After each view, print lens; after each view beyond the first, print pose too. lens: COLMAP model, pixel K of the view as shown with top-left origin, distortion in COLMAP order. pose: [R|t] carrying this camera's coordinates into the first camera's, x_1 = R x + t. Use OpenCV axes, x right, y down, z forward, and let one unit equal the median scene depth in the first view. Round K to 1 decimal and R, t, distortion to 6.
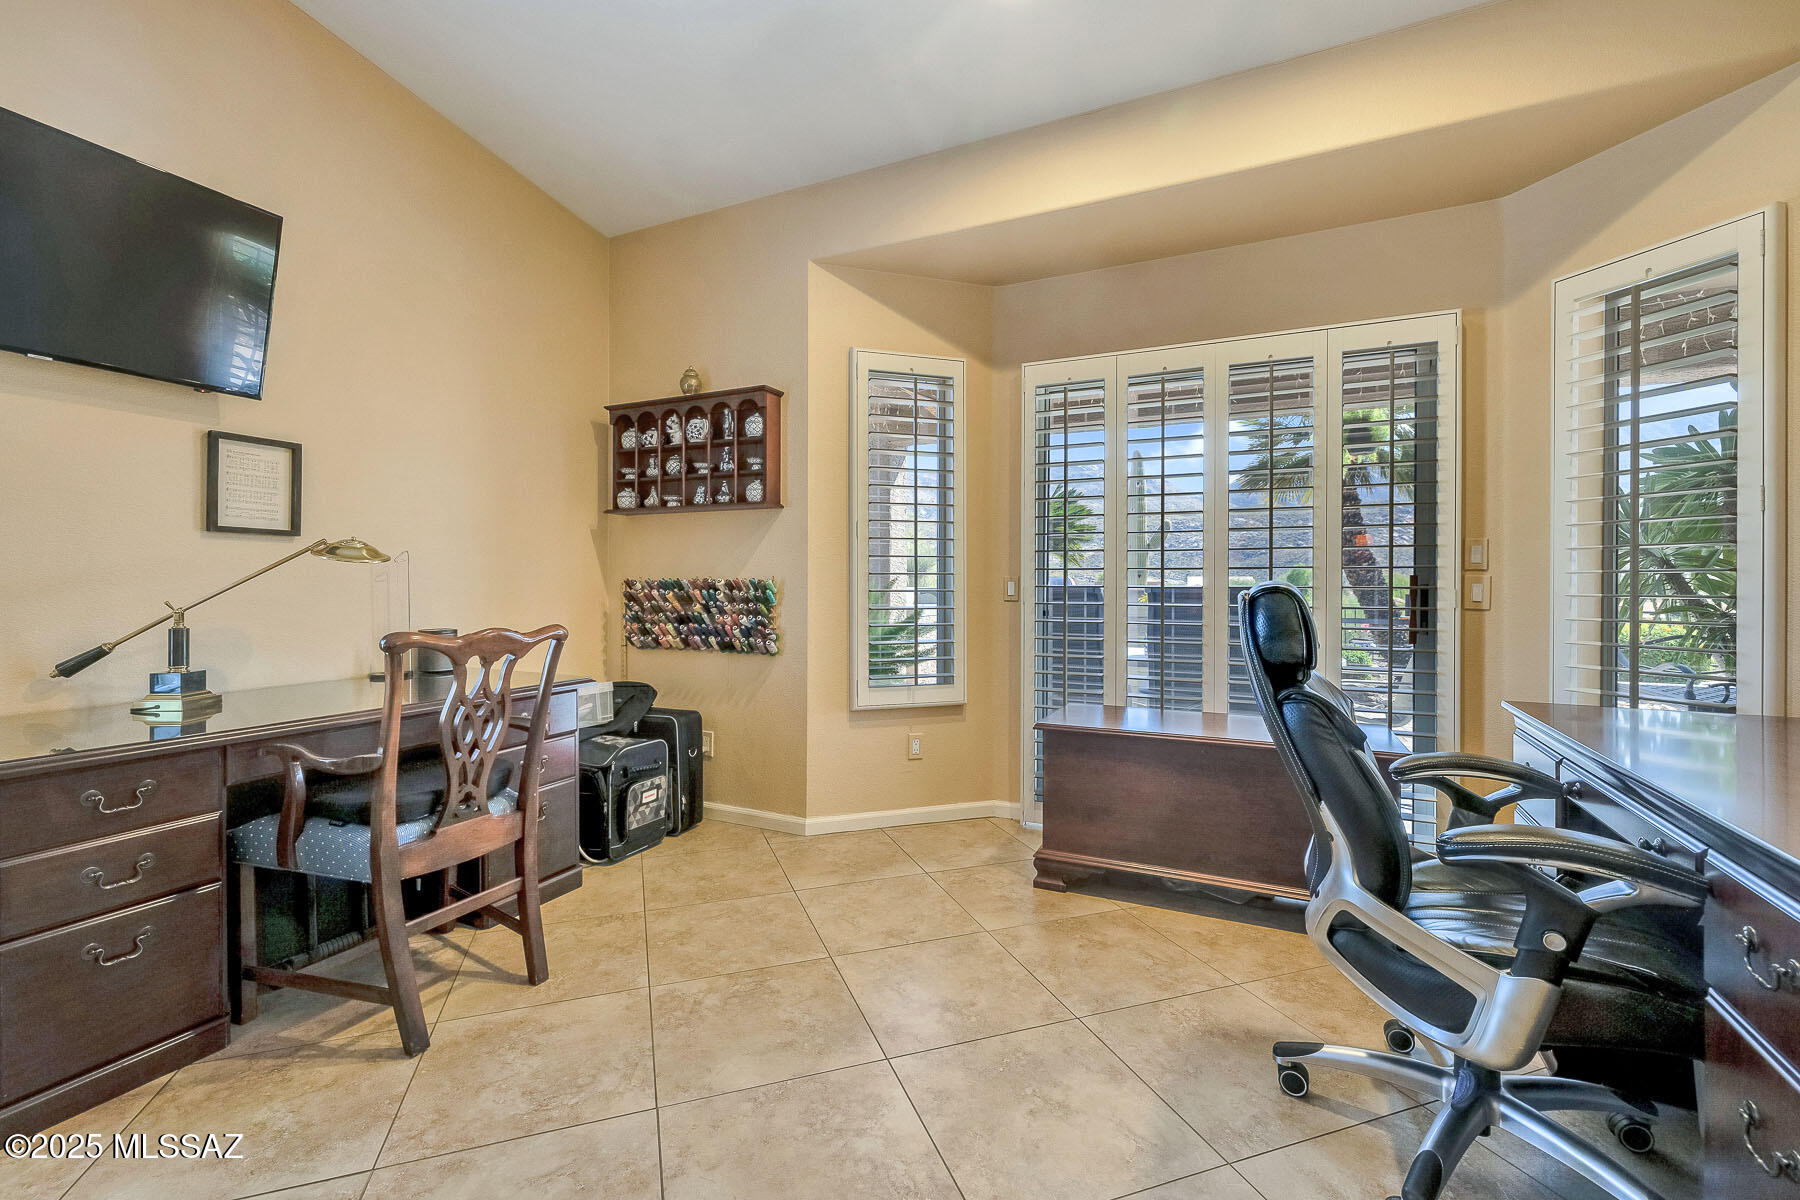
lens RADIAL K [[771.8, 0, 877.7], [0, 771.8, 571.7], [0, 0, 1]] dist [0.002122, 0.000227]
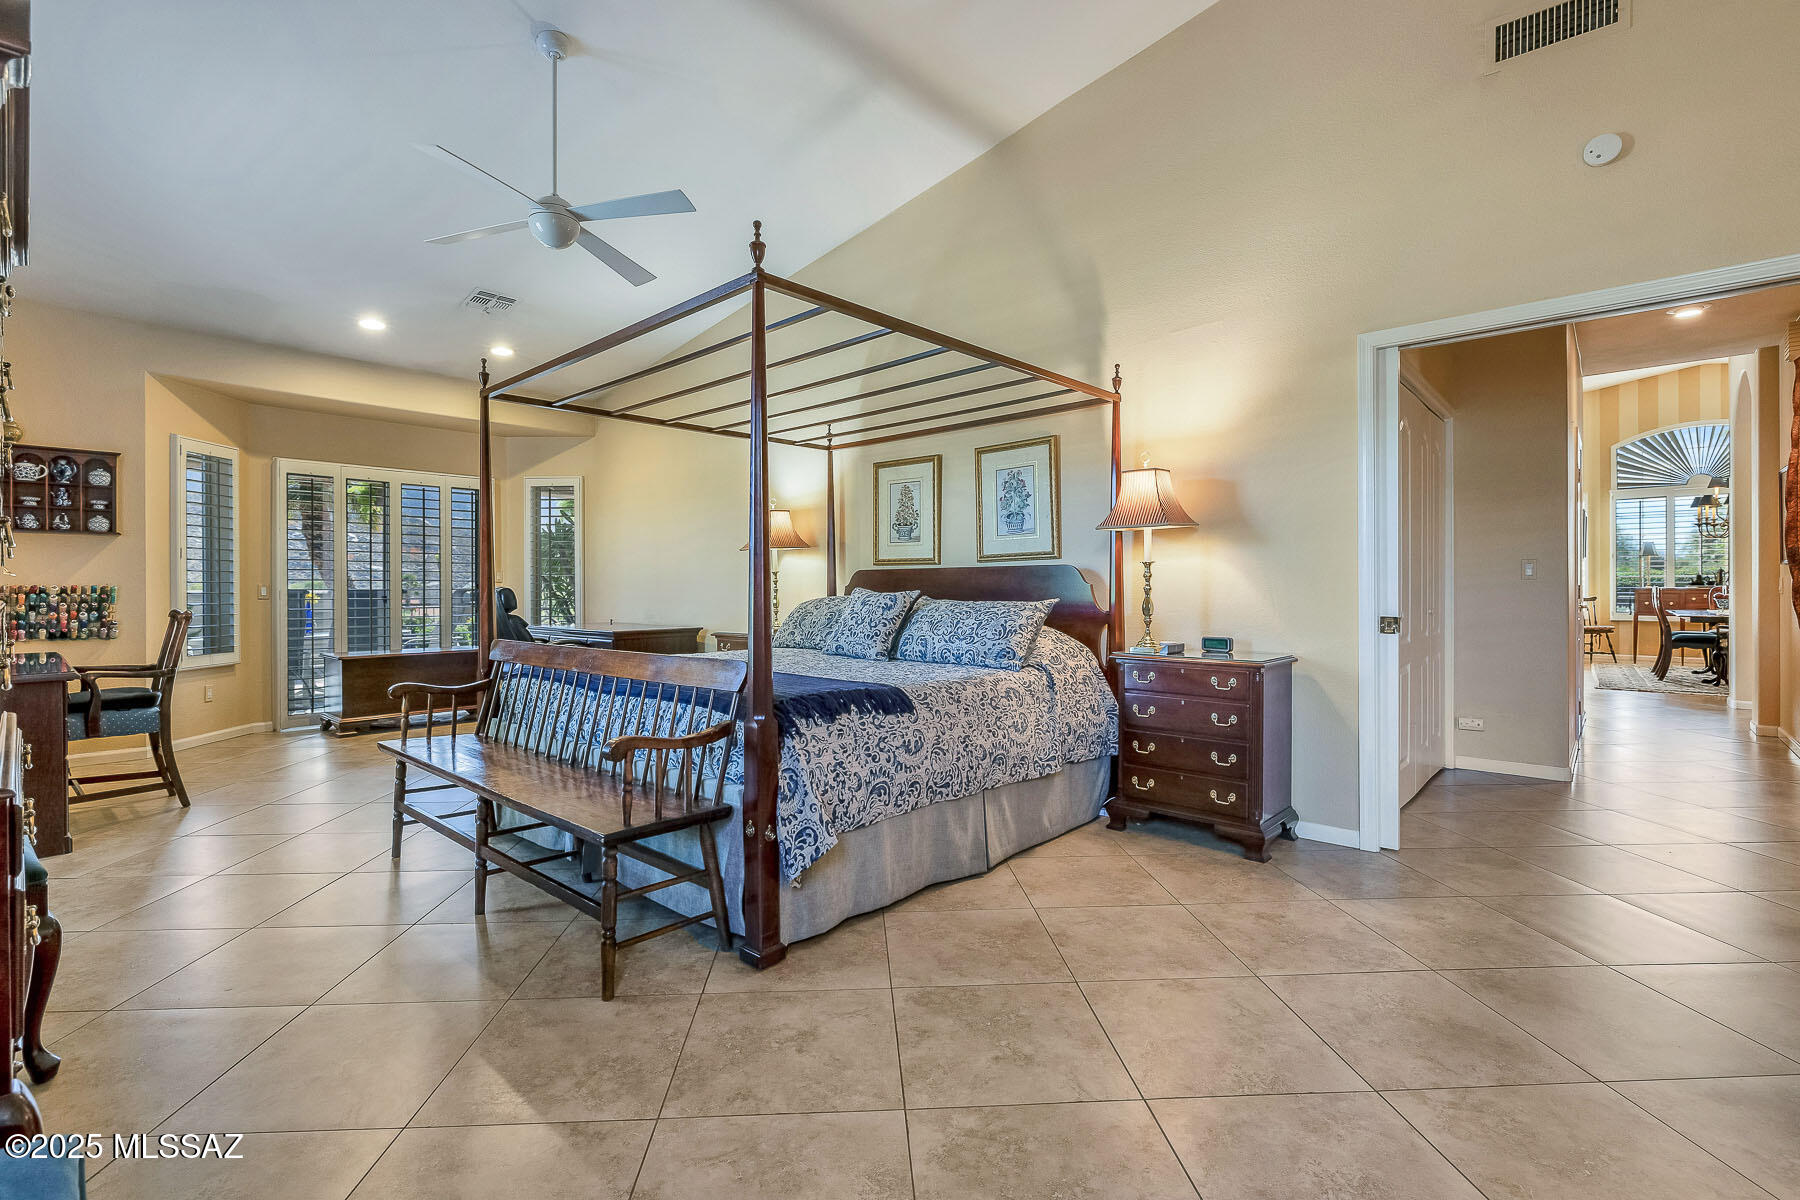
lens RADIAL K [[771.8, 0, 903.3], [0, 771.8, 588.0], [0, 0, 1]] dist [0.002122, 0.000227]
pose [[0.243575, -0.003604, 0.969875, -1.160699], [-0.007065, 0.999960, 0.005490, -0.004510], [-0.969856, -0.008190, 0.243540, -0.763939]]
